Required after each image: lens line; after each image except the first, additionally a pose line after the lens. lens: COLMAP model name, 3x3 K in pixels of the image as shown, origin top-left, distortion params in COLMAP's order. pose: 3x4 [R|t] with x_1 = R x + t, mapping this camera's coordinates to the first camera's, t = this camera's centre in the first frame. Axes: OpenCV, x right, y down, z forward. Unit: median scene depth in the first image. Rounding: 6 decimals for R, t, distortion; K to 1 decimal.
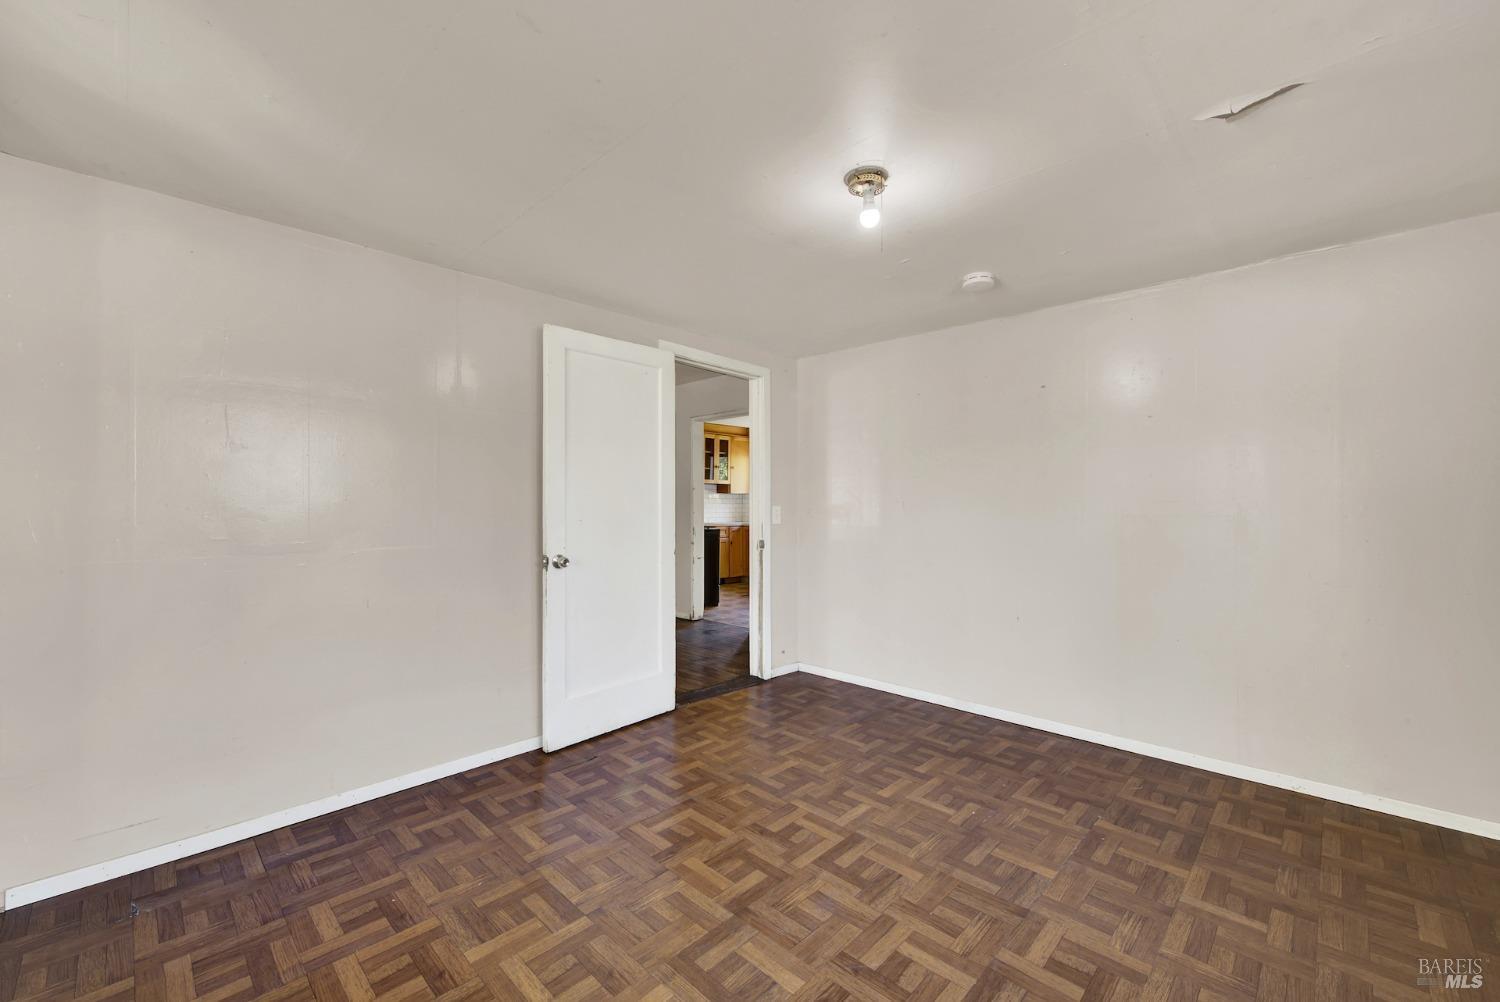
lens RADIAL K [[610.2, 0, 748.4], [0, 610.2, 495.7], [0, 0, 1]] dist [0.007123, -0.001163]
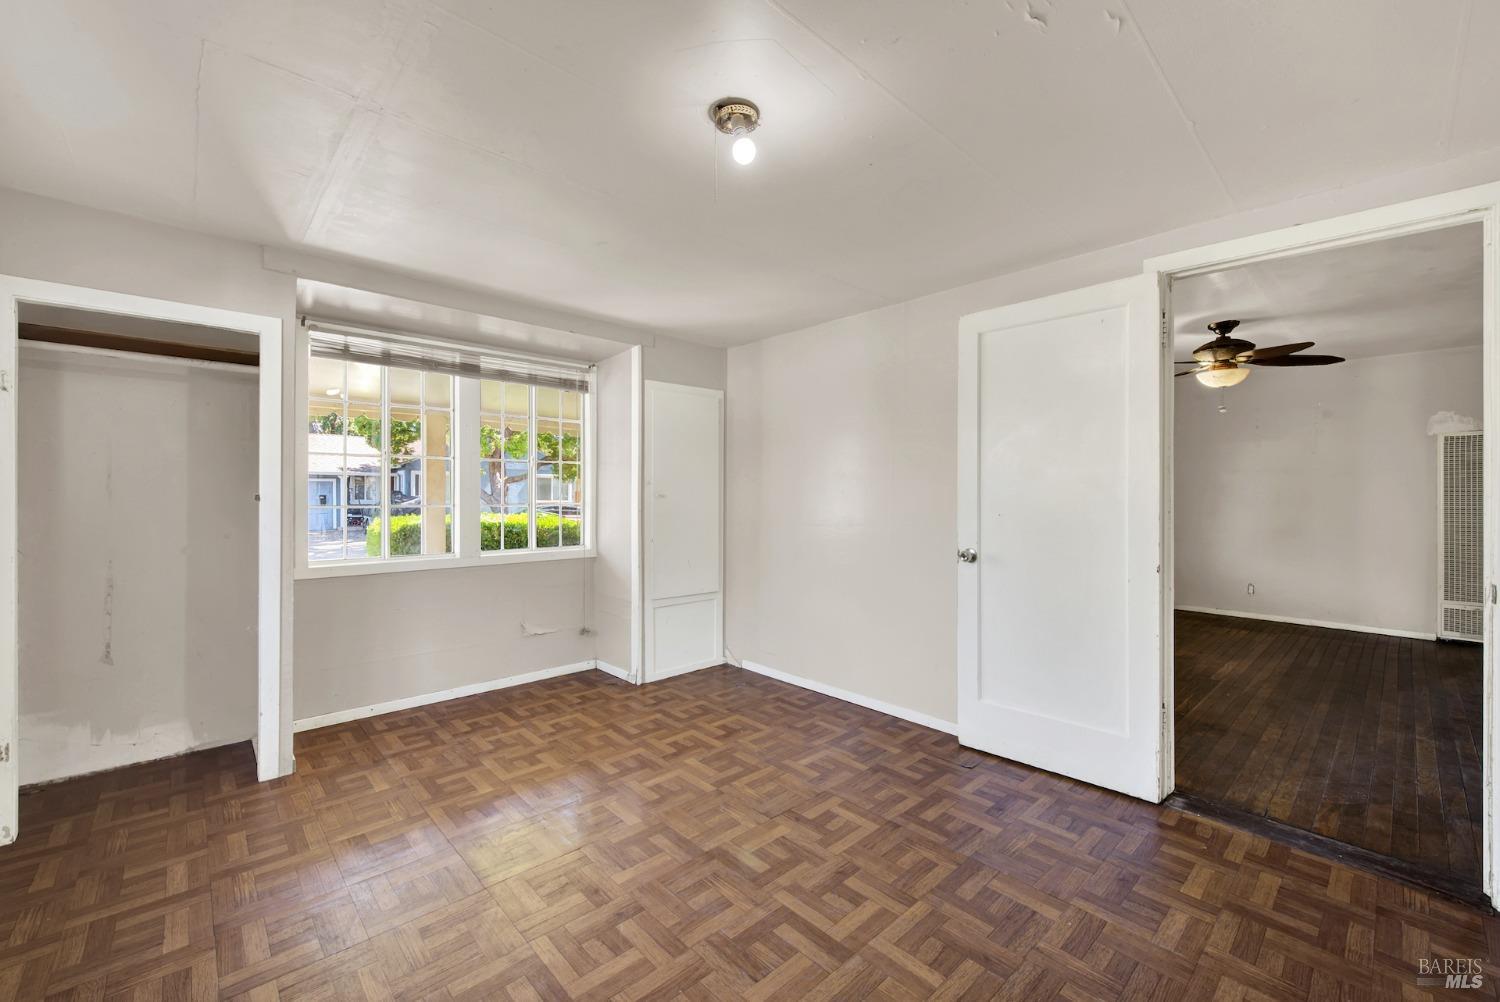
lens RADIAL K [[610.2, 0, 748.9], [0, 610.2, 500.3], [0, 0, 1]] dist [0.007123, -0.001163]
pose [[-0.055750, 0.008240, -0.998411, 0.884971], [0.008953, 0.999930, 0.007753, 0.009356], [0.998405, -0.008507, -0.055819, 0.907913]]
